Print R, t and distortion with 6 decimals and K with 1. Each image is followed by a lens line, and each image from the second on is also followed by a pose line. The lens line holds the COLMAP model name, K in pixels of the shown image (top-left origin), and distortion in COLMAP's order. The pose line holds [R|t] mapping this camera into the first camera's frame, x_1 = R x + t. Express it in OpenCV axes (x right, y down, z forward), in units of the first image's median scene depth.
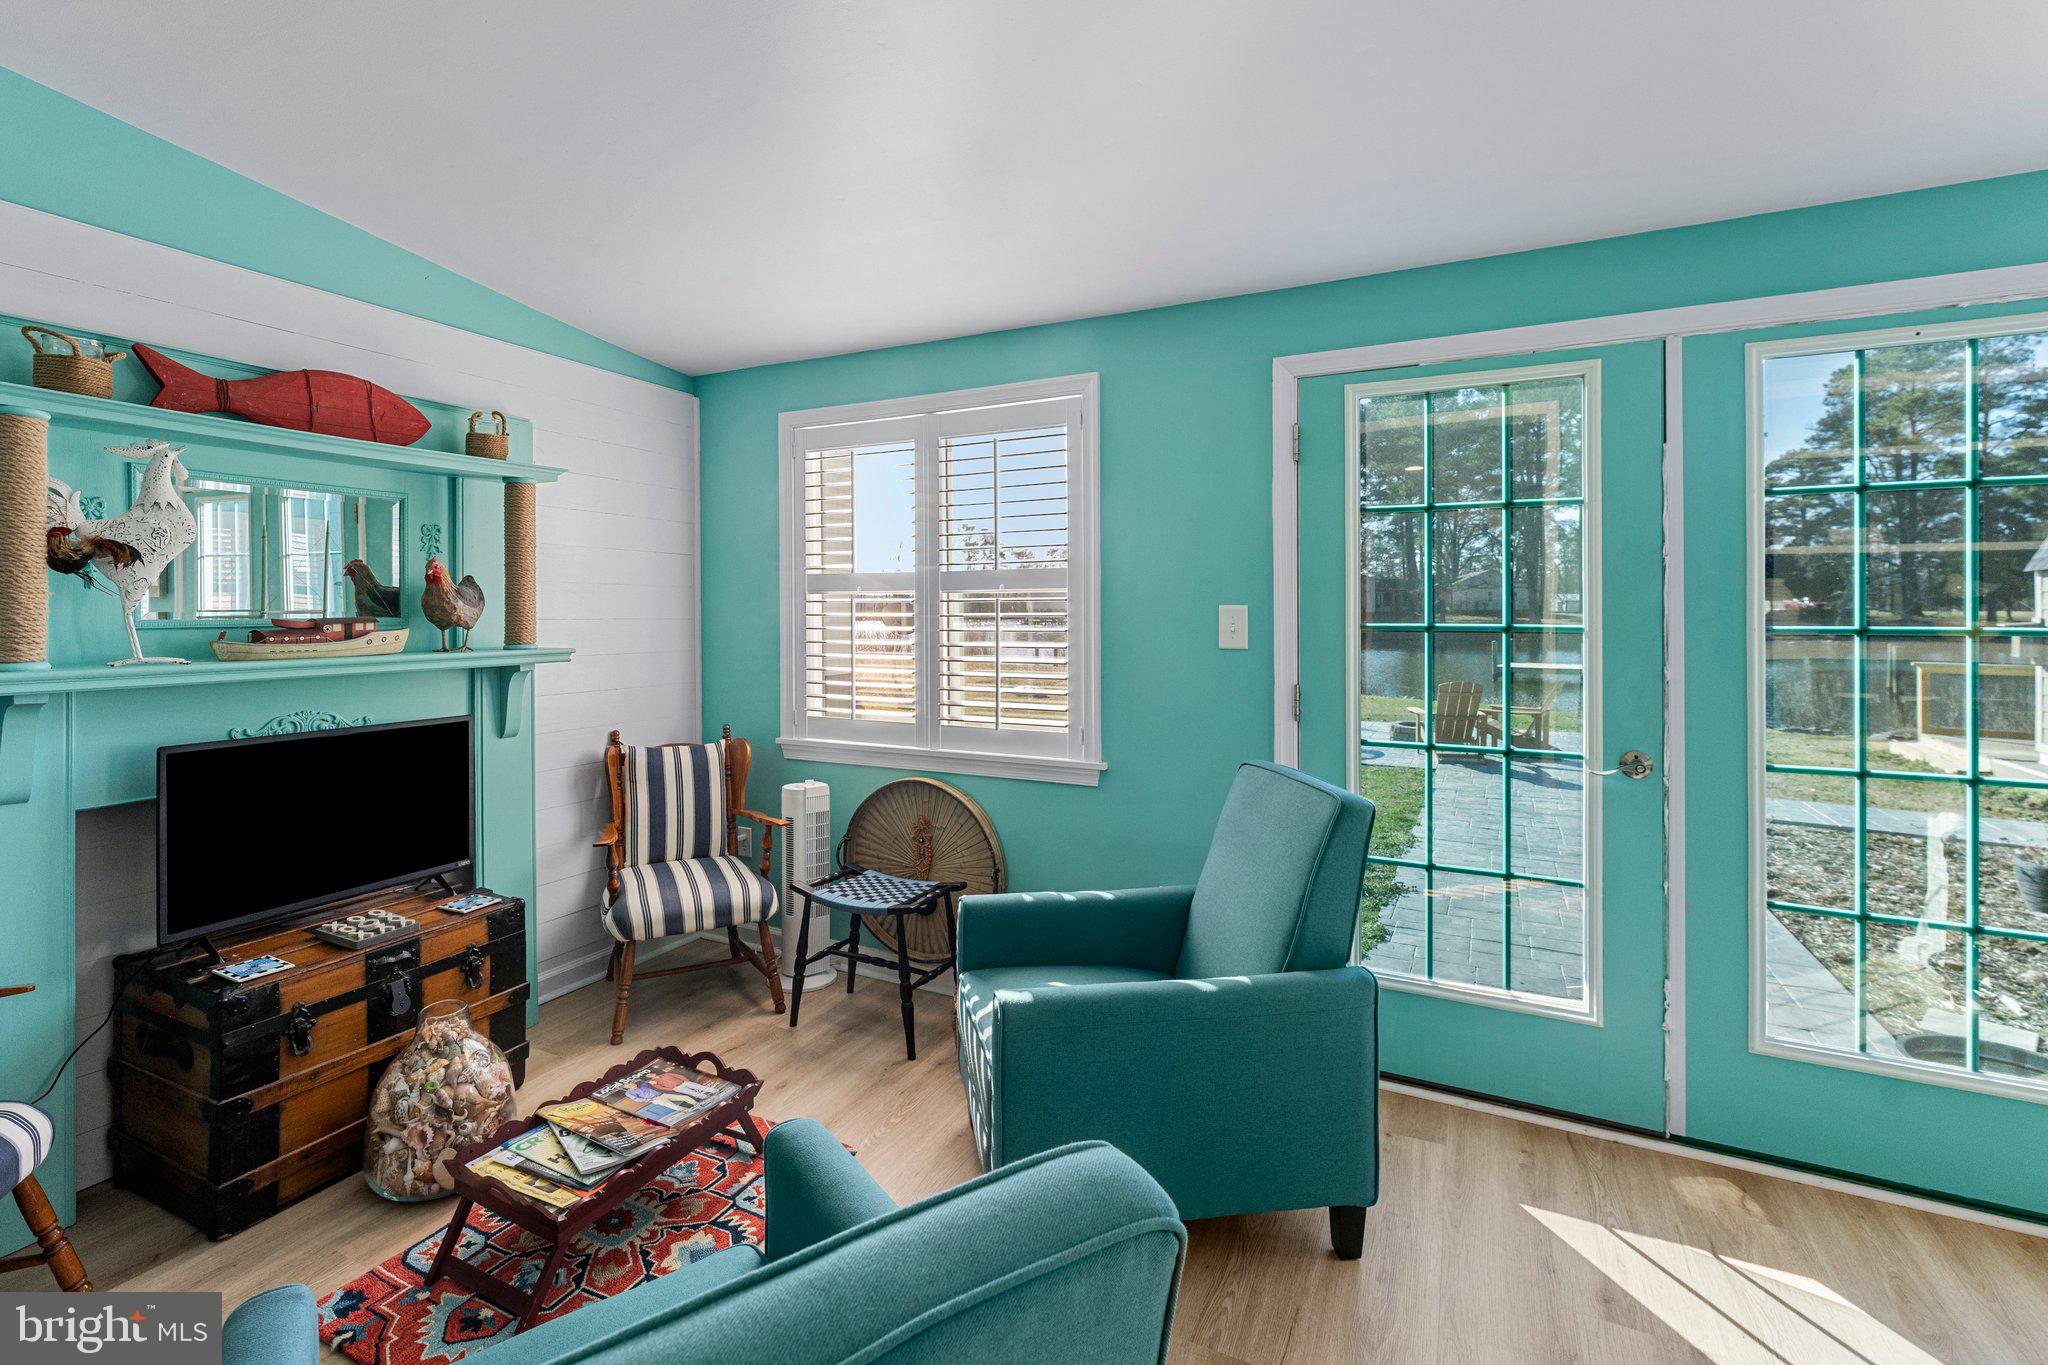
lens RADIAL K [[929.5, 0, 994.9], [0, 929.5, 608.0], [0, 0, 1]] dist [-0.002066, 0.000466]
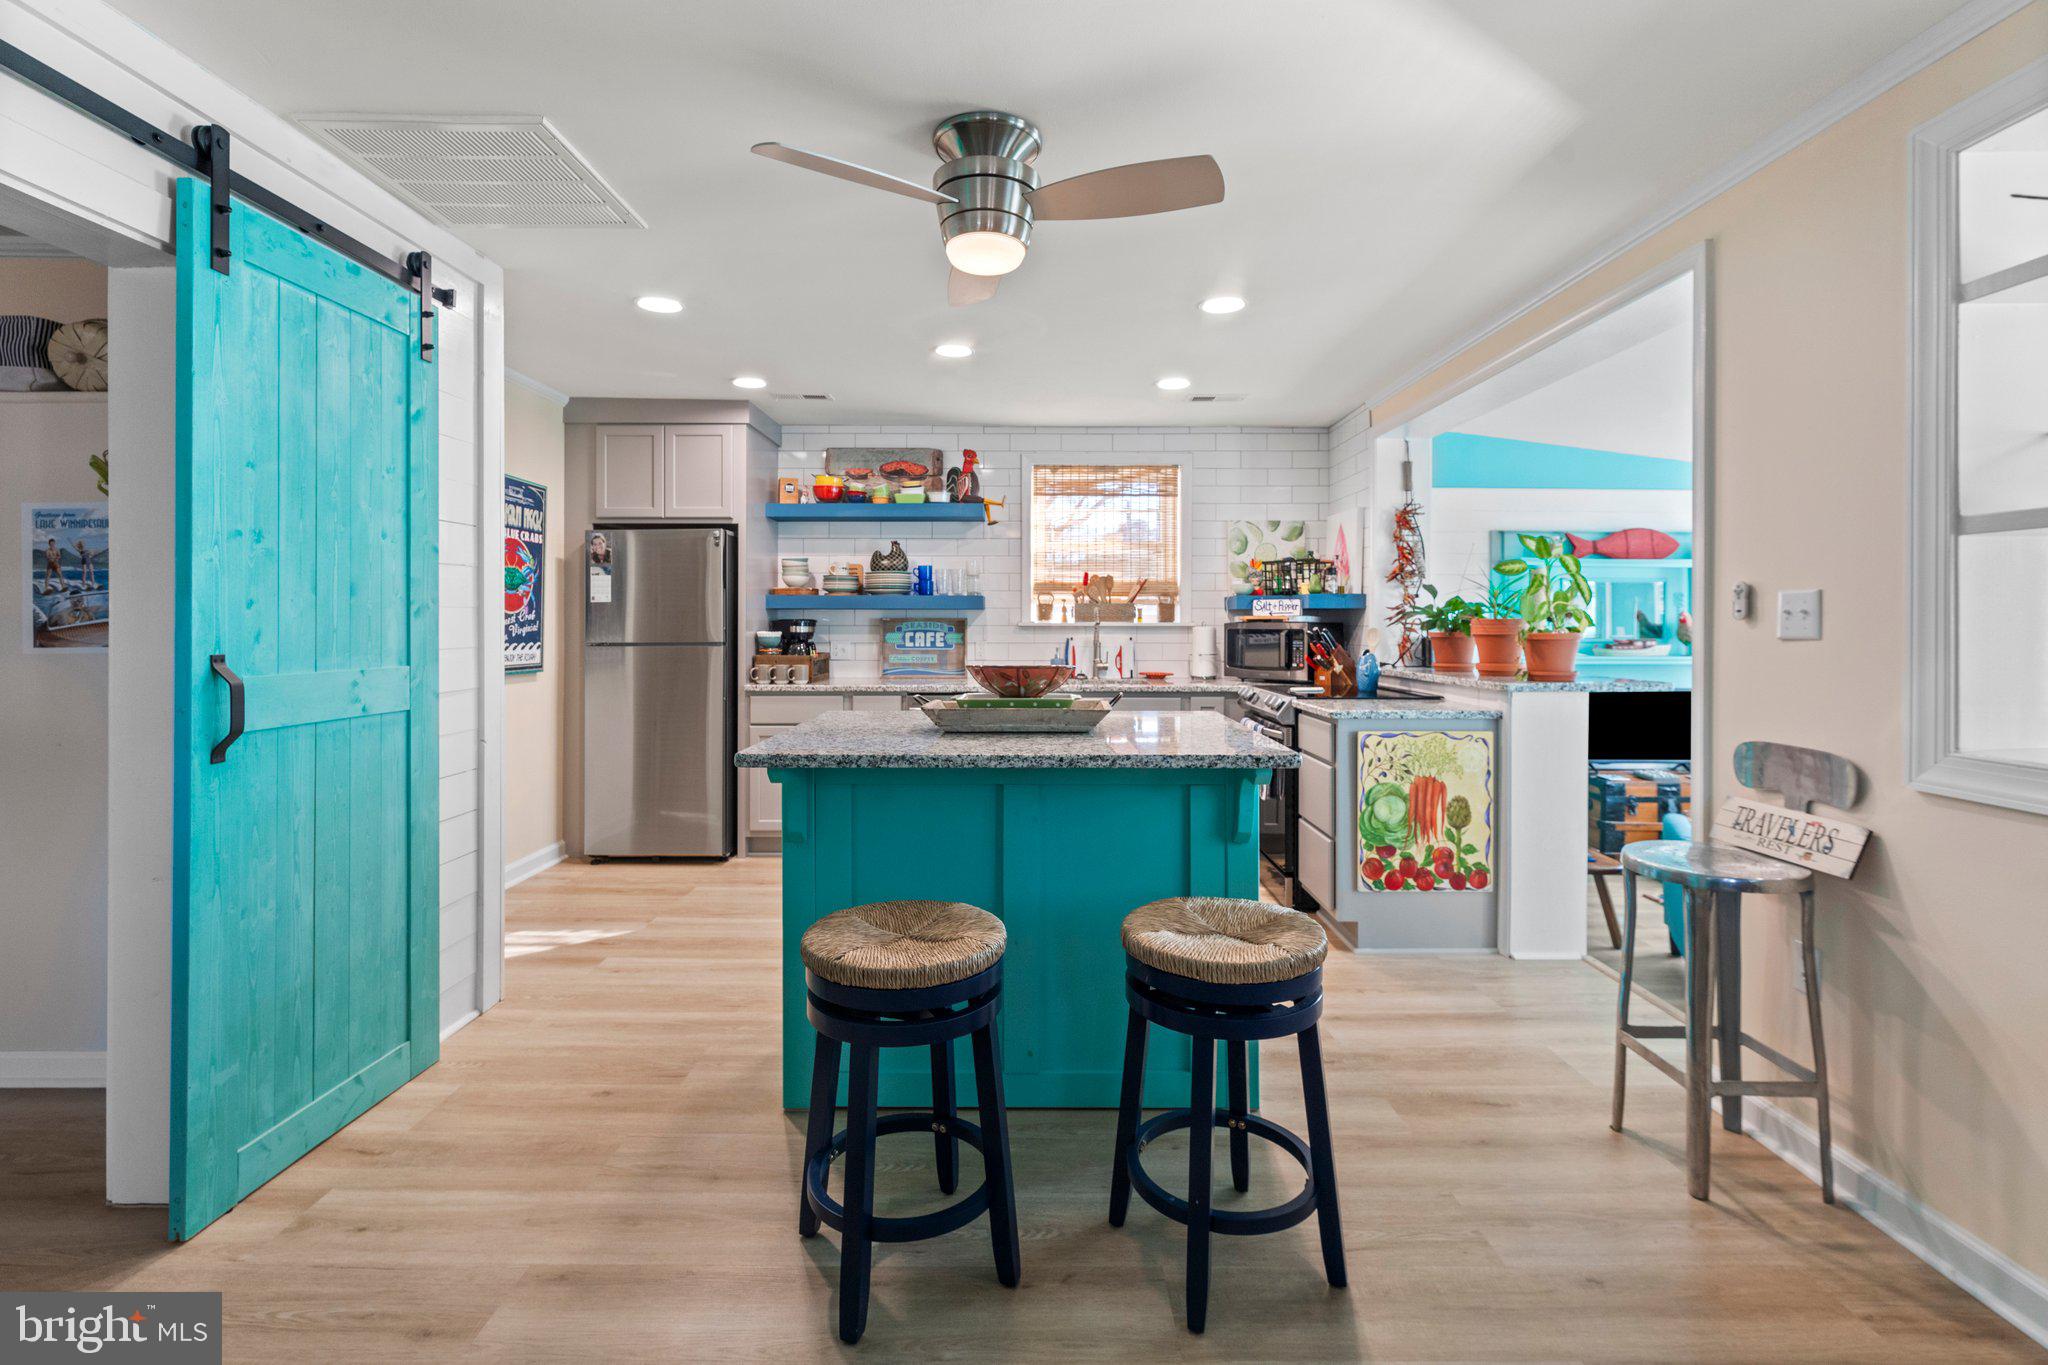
lens RADIAL K [[918.8, 0, 1020.8], [0, 918.8, 621.4], [0, 0, 1]] dist [0.000156, 0.000003]
pose [[0.457654, 0.004305, -0.889120, 0.609861], [-0.002552, 0.999991, 0.003528, -0.037199], [0.889127, 0.000655, 0.457661, -1.402754]]
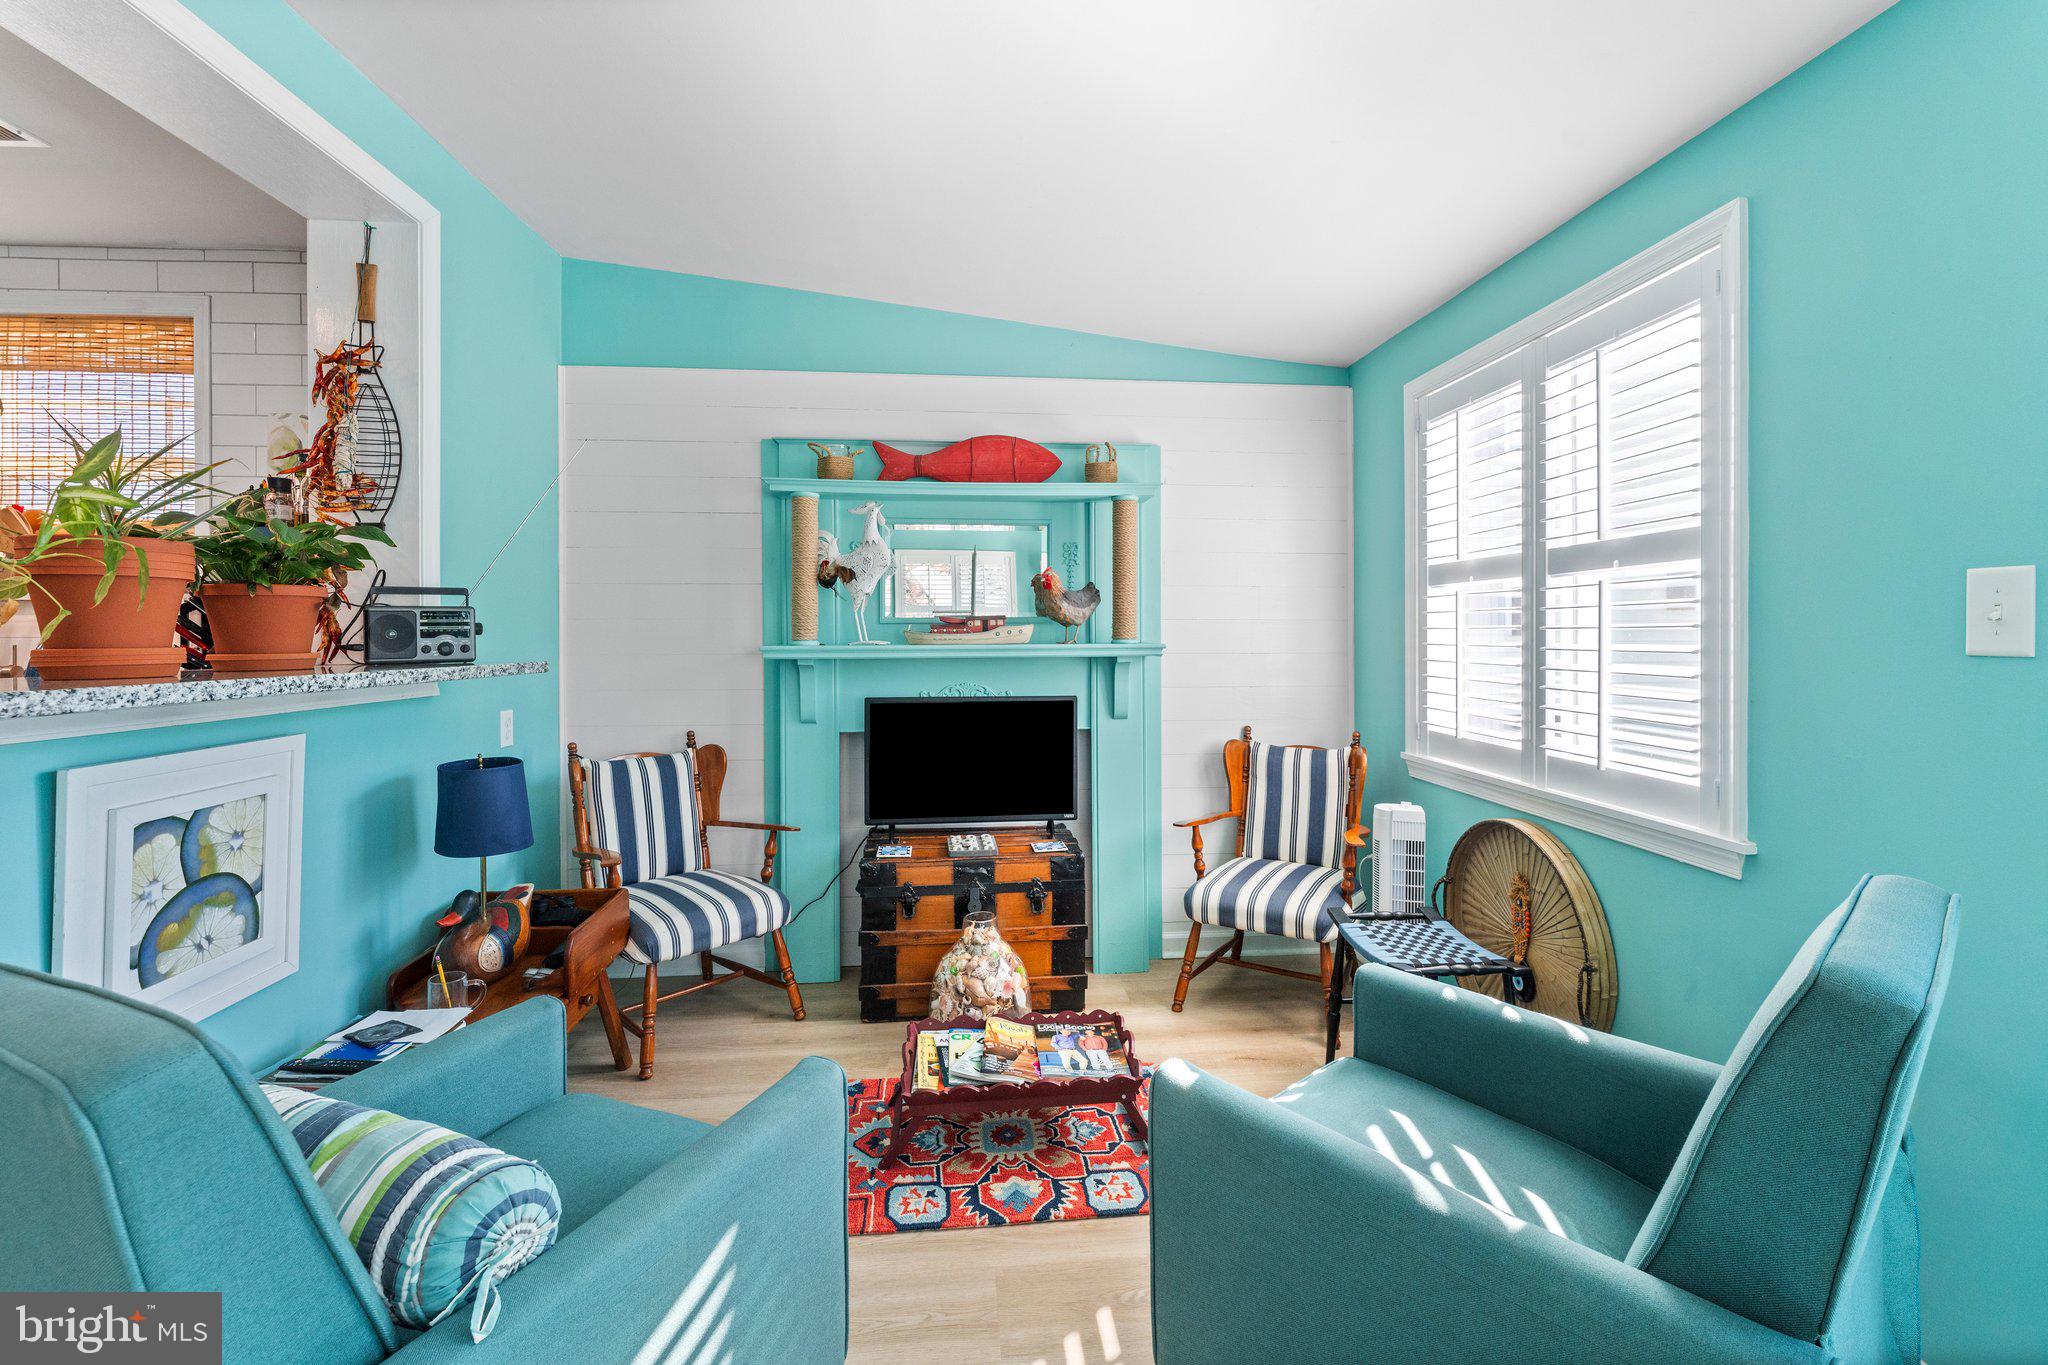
lens RADIAL K [[893.2, 0, 1035.4], [0, 893.2, 635.8], [0, 0, 1]] dist [-0.000433, -0.000222]
pose [[0.532855, 0.003079, -0.846201, 0.461009], [0.005732, 0.999957, 0.007248, 0.032163], [0.846187, -0.008713, 0.532815, 0.384038]]
